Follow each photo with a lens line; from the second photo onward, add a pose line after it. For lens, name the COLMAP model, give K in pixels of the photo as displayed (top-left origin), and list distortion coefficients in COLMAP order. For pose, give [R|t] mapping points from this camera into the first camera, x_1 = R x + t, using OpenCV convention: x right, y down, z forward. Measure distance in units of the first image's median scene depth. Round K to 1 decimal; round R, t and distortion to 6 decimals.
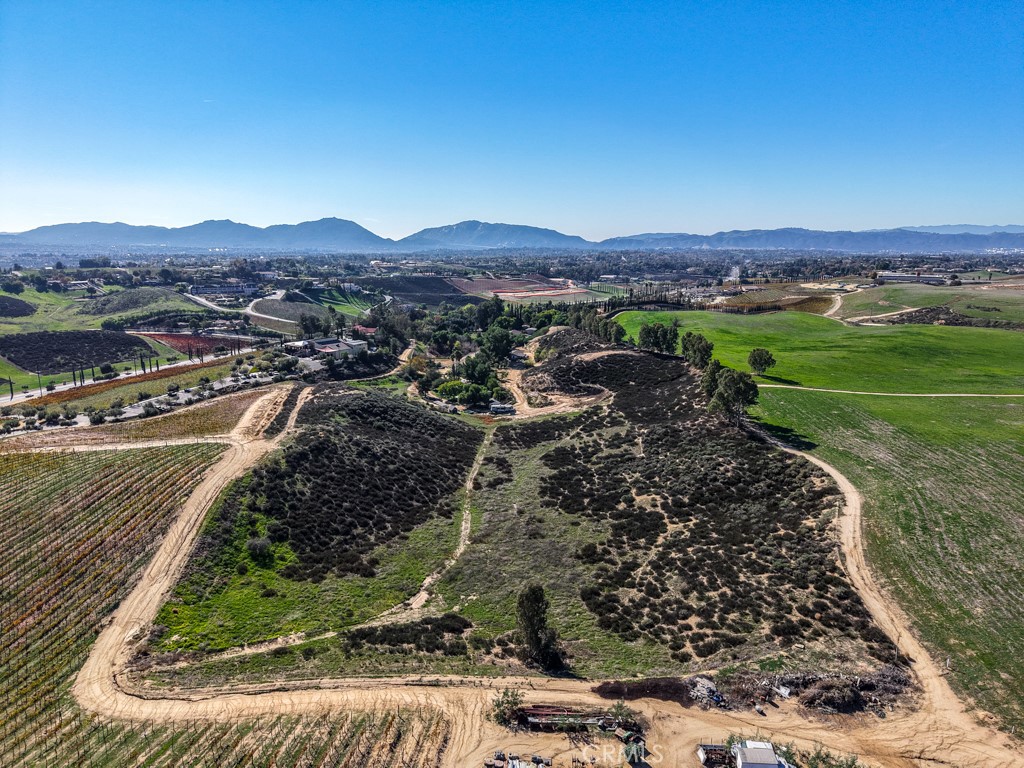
lens RADIAL K [[685.6, 0, 509.5], [0, 685.6, 384.2], [0, 0, 1]] dist [0.040979, -0.046034]
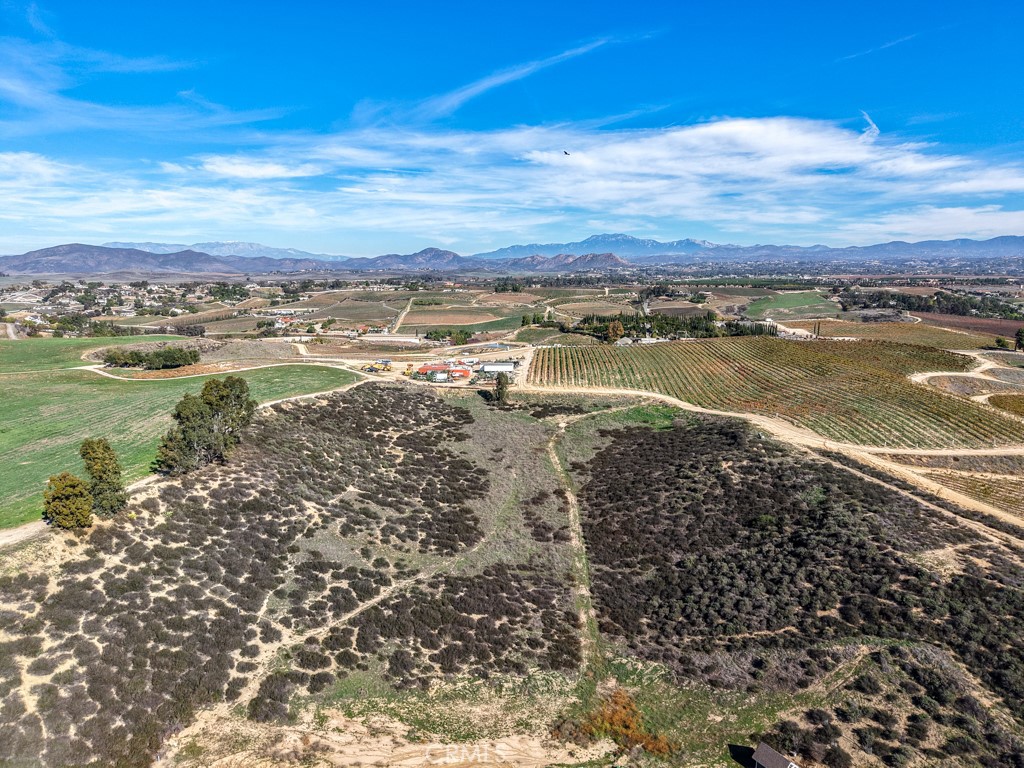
lens RADIAL K [[685.6, 0, 515.6], [0, 685.6, 377.4], [0, 0, 1]] dist [0.040979, -0.046034]
pose [[-0.999133, 0.002470, -0.041560, 0.063936], [-0.012572, 0.933744, 0.357721, -0.423433], [0.039690, 0.357933, -0.932903, 2.484007]]
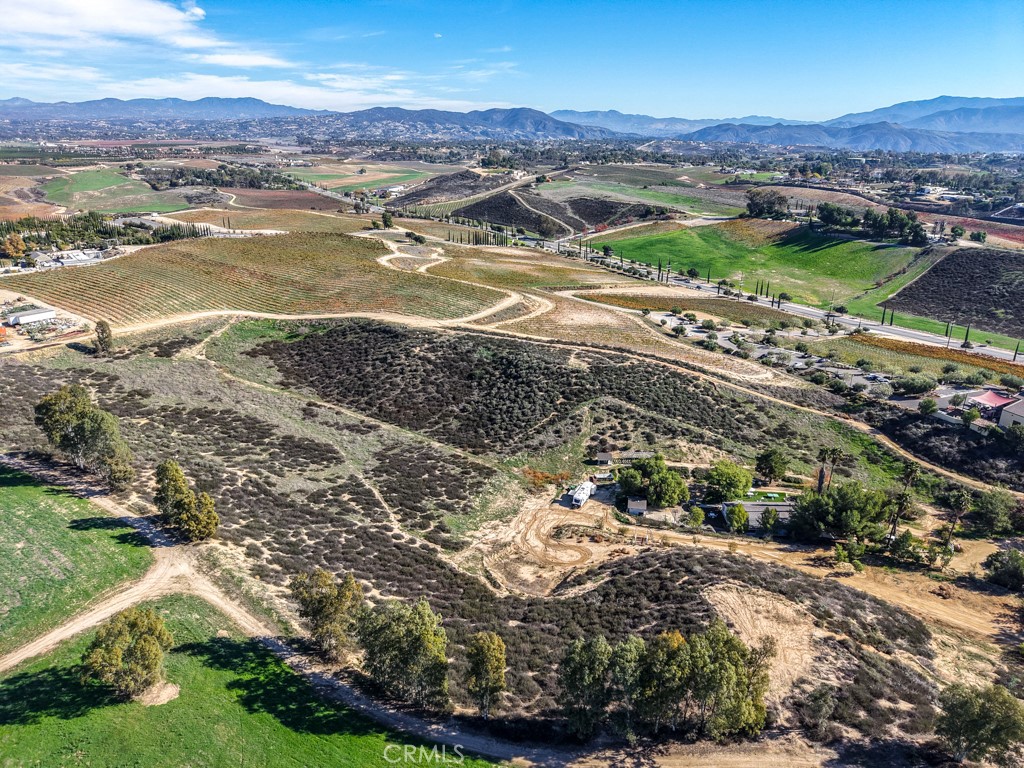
lens RADIAL K [[685.6, 0, 511.7], [0, 685.6, 386.3], [0, 0, 1]] dist [0.040979, -0.046034]
pose [[-0.509151, 0.290192, -0.810280, 0.972028], [-0.190176, 0.880243, 0.434748, -0.599371], [0.839404, 0.375448, -0.392989, 2.398079]]
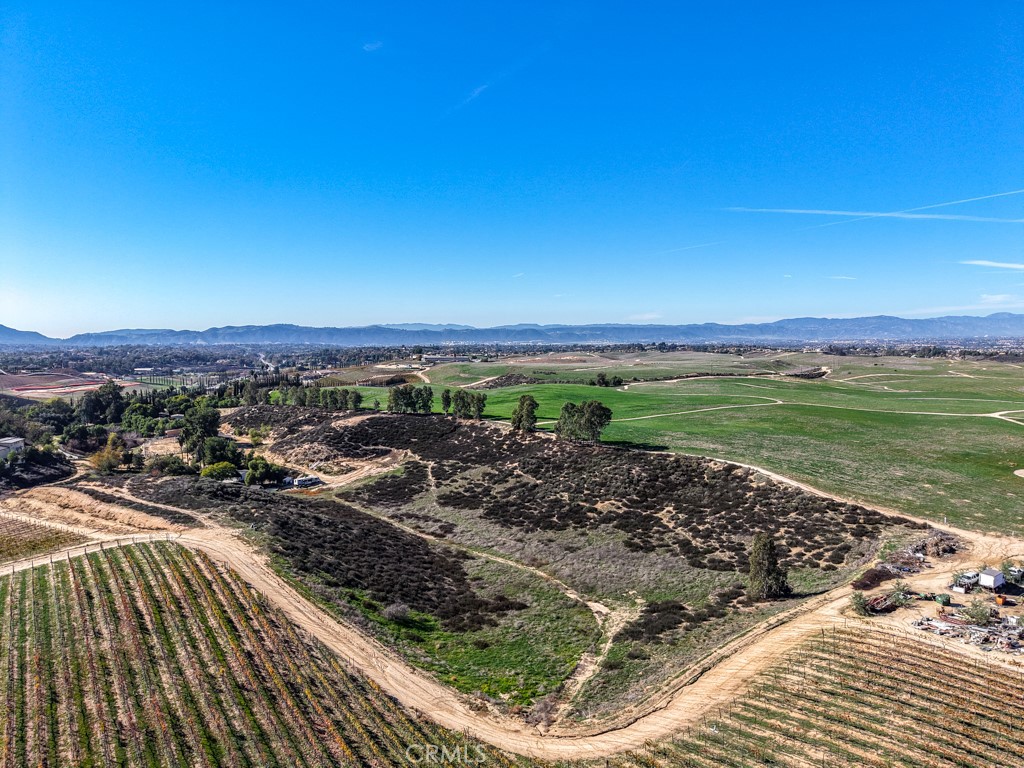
lens RADIAL K [[685.6, 0, 511.6], [0, 685.6, 376.7], [0, 0, 1]] dist [0.040979, -0.046034]
pose [[0.757423, -0.044119, 0.651432, -0.829791], [0.139676, 0.985566, -0.095653, 0.052198], [-0.637810, 0.163439, 0.752653, 0.242330]]
